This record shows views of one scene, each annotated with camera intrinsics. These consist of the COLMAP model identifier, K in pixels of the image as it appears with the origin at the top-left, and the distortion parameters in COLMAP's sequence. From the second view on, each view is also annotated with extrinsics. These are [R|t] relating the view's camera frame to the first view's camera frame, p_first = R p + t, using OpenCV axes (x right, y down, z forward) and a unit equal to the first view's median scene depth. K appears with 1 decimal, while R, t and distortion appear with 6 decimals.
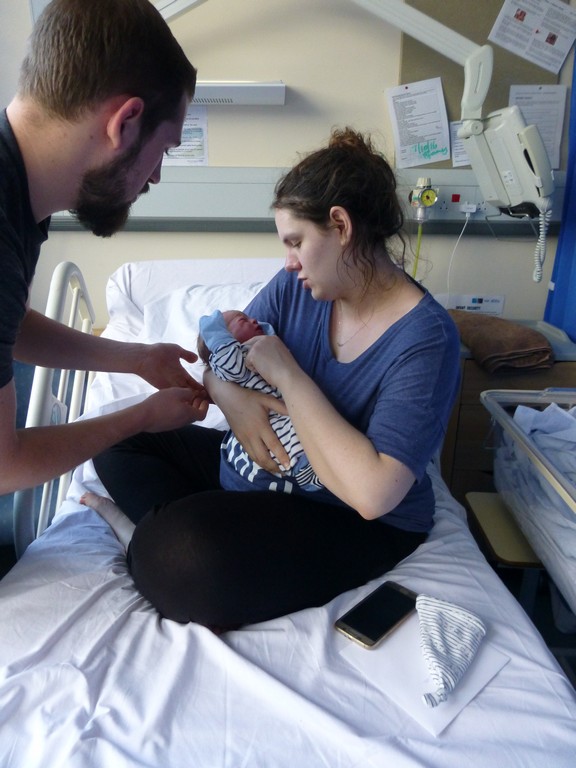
lens RADIAL K [[547.7, 0, 288.9], [0, 547.7, 383.2], [0, 0, 1]] dist [-0.041197, 0.025589]
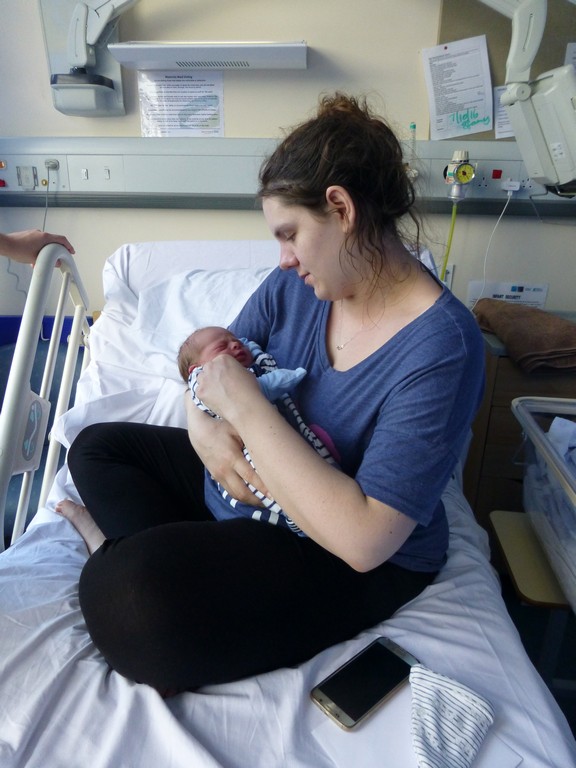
lens RADIAL K [[547.7, 0, 288.9], [0, 547.7, 383.2], [0, 0, 1]] dist [-0.041197, 0.025589]
pose [[0.997247, 0.030437, -0.067622, 0.048924], [-0.027515, 0.998664, 0.043734, -0.035686], [0.068863, -0.041753, 0.996752, 0.098134]]
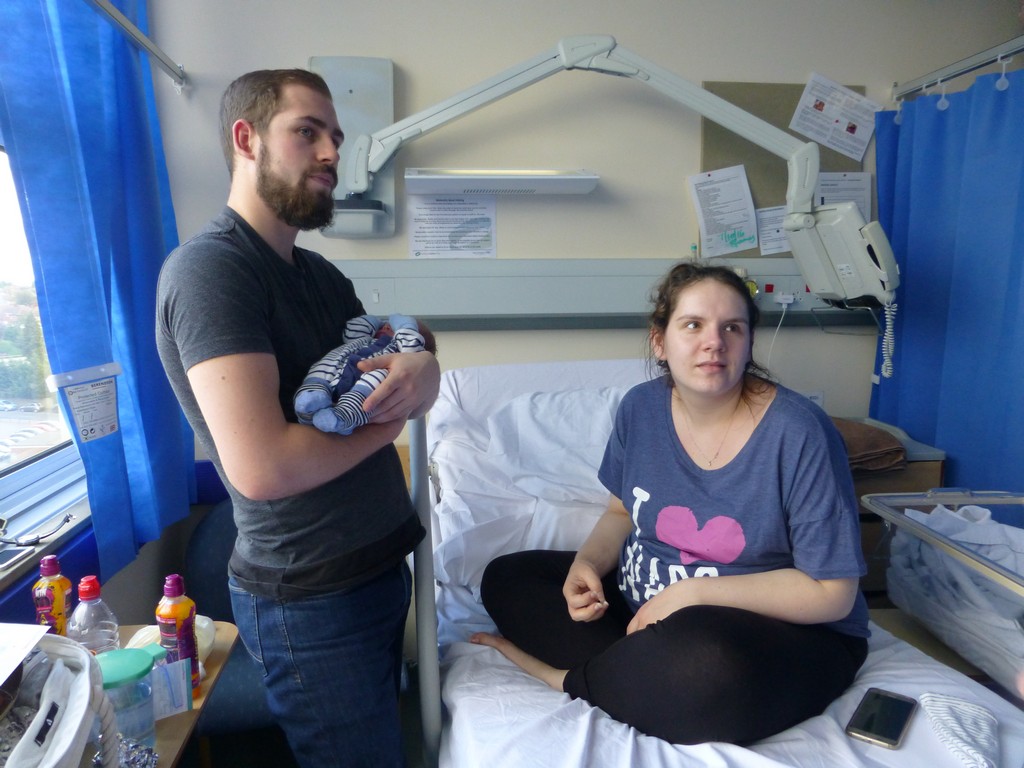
lens RADIAL K [[730.2, 0, 515.8], [0, 730.2, 387.3], [0, 0, 1]] dist [-0.041197, 0.025589]
pose [[0.994698, -0.031065, 0.098033, -0.325285], [0.047383, 0.984510, -0.168806, 0.012396], [-0.091271, 0.172557, 0.980762, -0.174690]]
